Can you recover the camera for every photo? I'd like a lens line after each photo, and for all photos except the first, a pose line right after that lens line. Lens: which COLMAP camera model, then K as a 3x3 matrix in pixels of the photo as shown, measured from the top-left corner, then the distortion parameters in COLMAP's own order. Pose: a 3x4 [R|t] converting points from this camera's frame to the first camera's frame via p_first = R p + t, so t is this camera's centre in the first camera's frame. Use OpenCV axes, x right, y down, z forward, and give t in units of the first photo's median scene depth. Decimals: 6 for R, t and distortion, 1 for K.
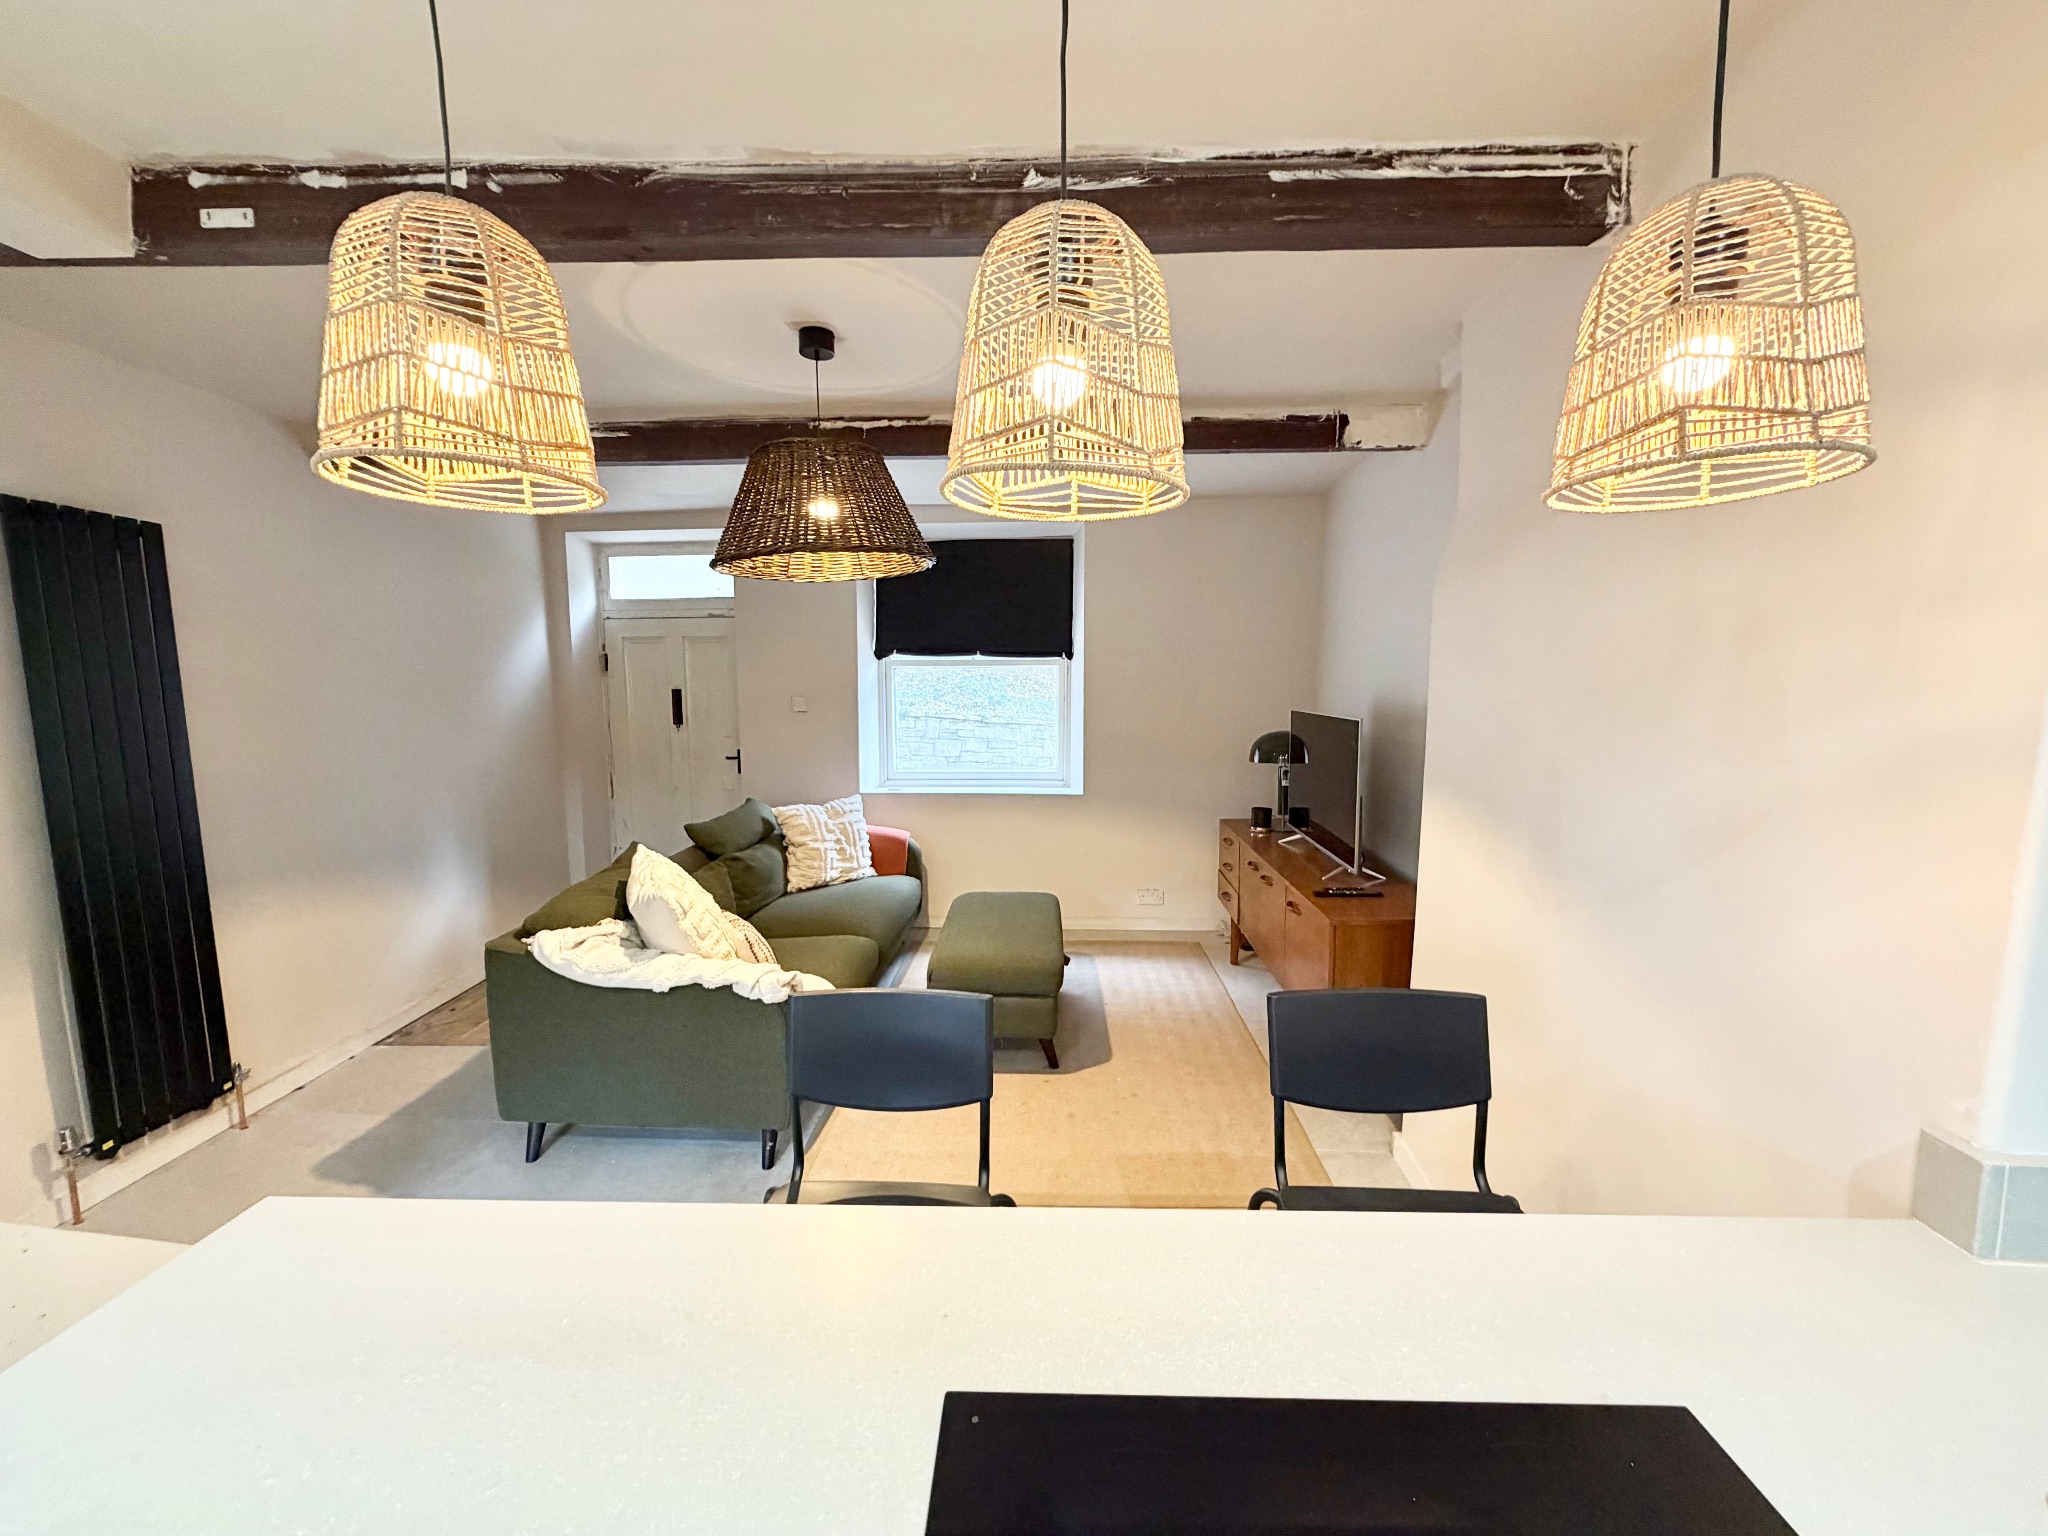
lens RADIAL K [[813.1, 0, 1019.7], [0, 813.1, 768.5], [0, 0, 1]] dist [-0.001158, 0.000046]
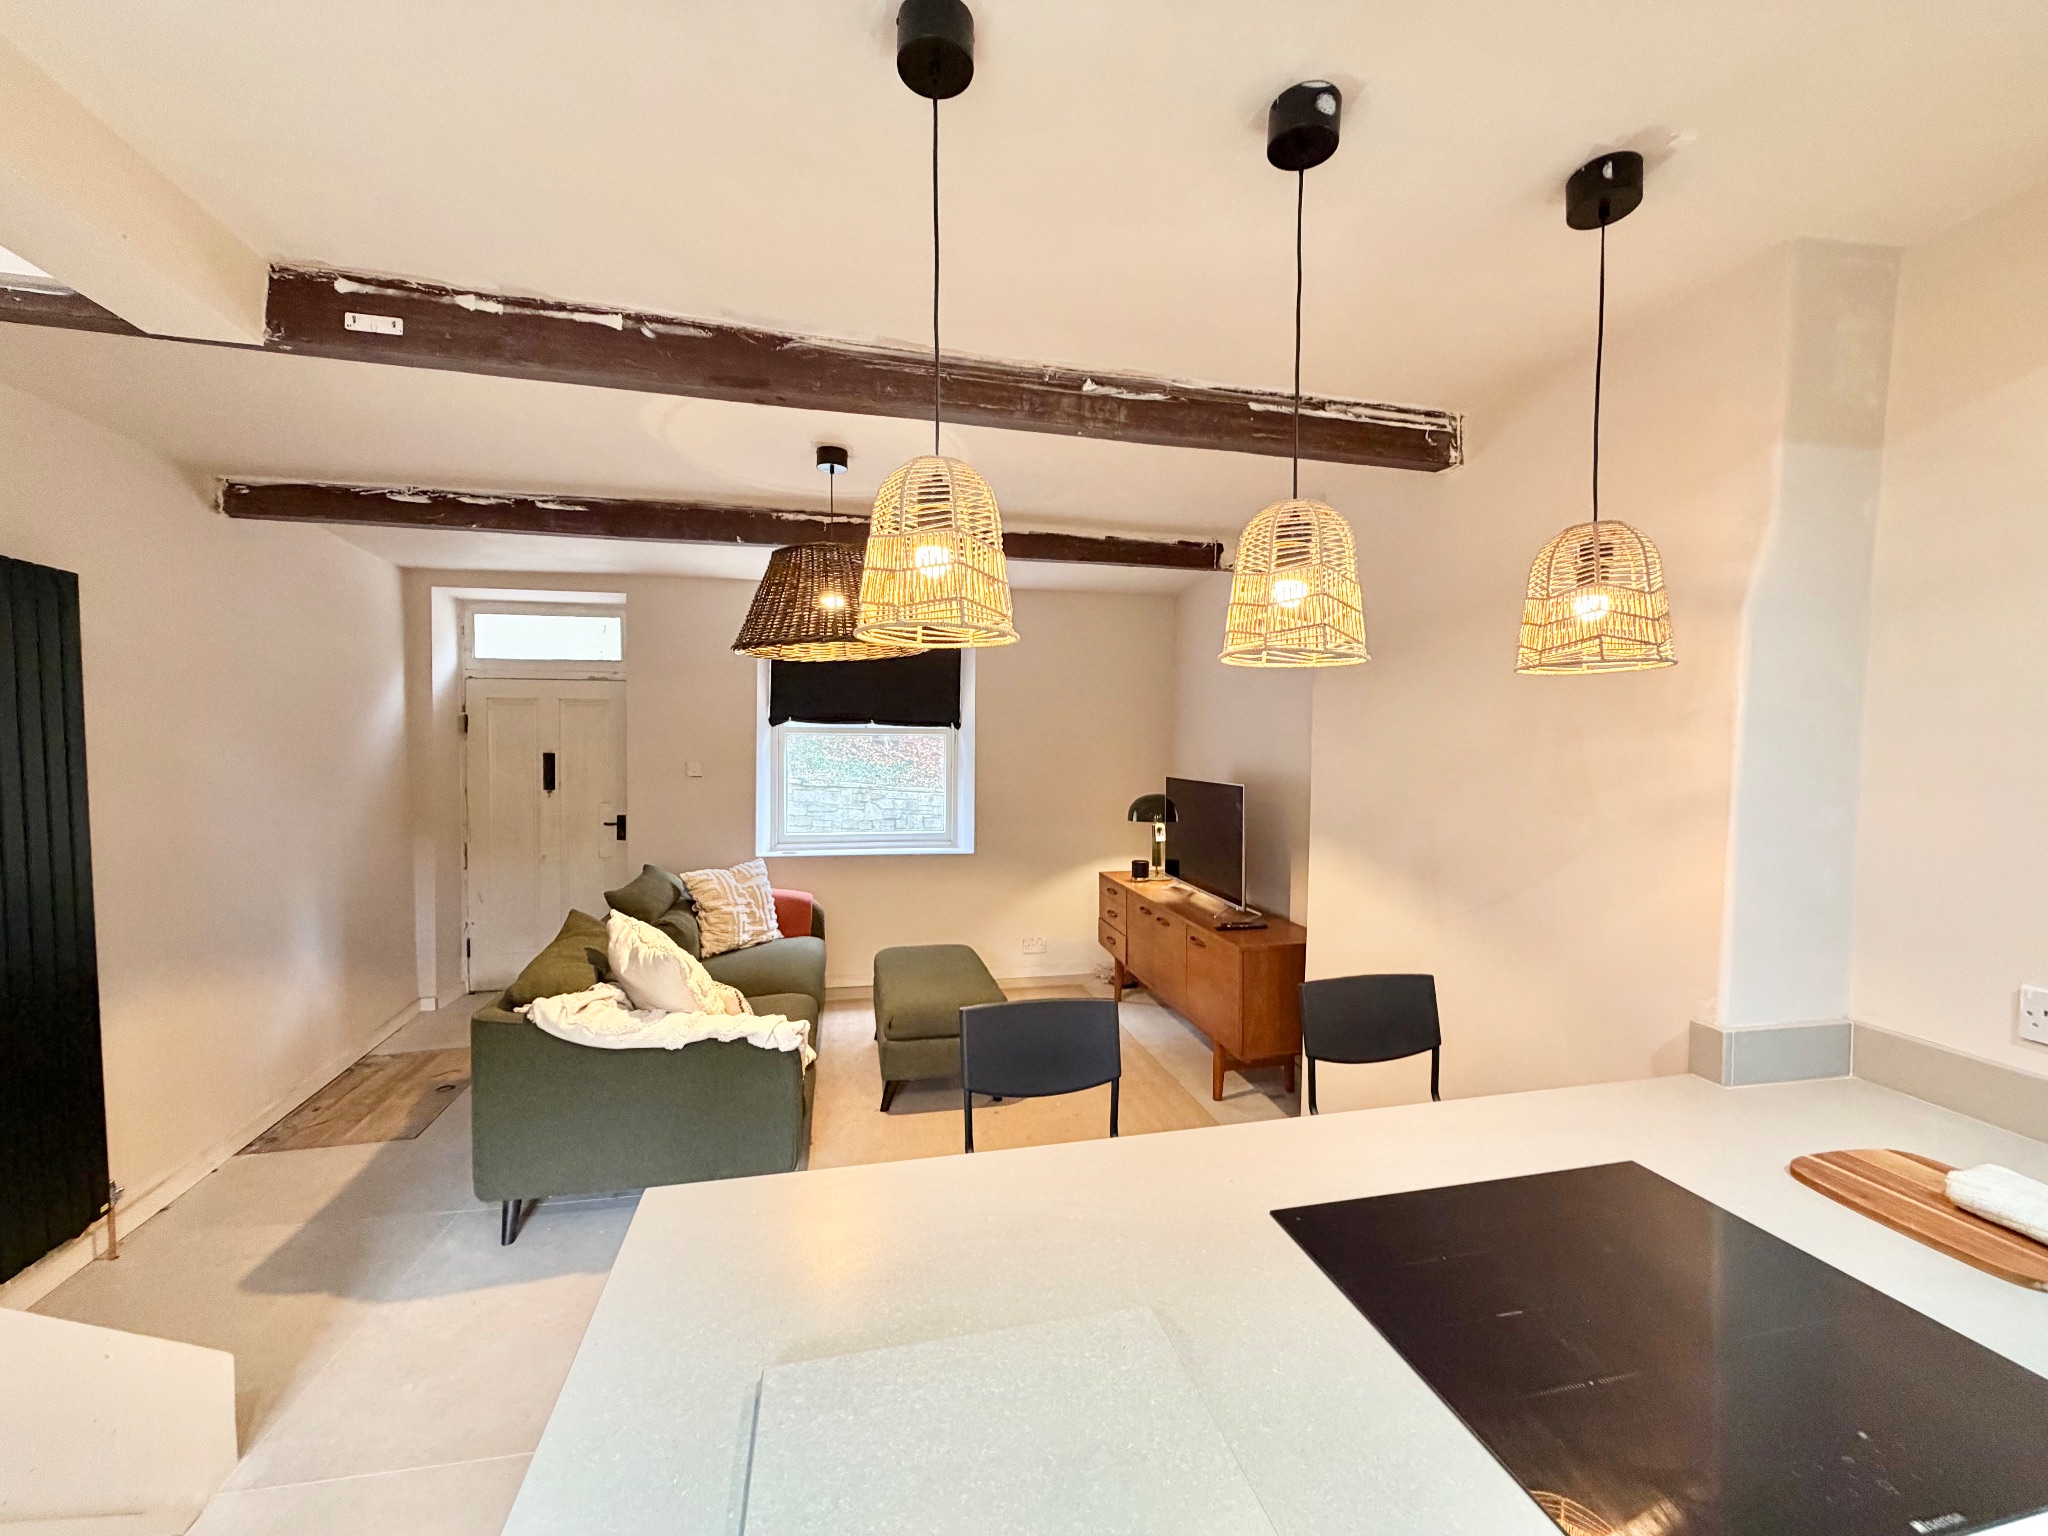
lens RADIAL K [[814.6, 0, 1018.9], [0, 814.6, 767.9], [0, 0, 1]] dist [-0.000045, -0.000470]
pose [[0.966961, 0.003869, 0.254895, -0.261614], [0.015849, 0.997038, -0.075258, 0.001896], [-0.254431, 0.076811, 0.964036, -0.131233]]
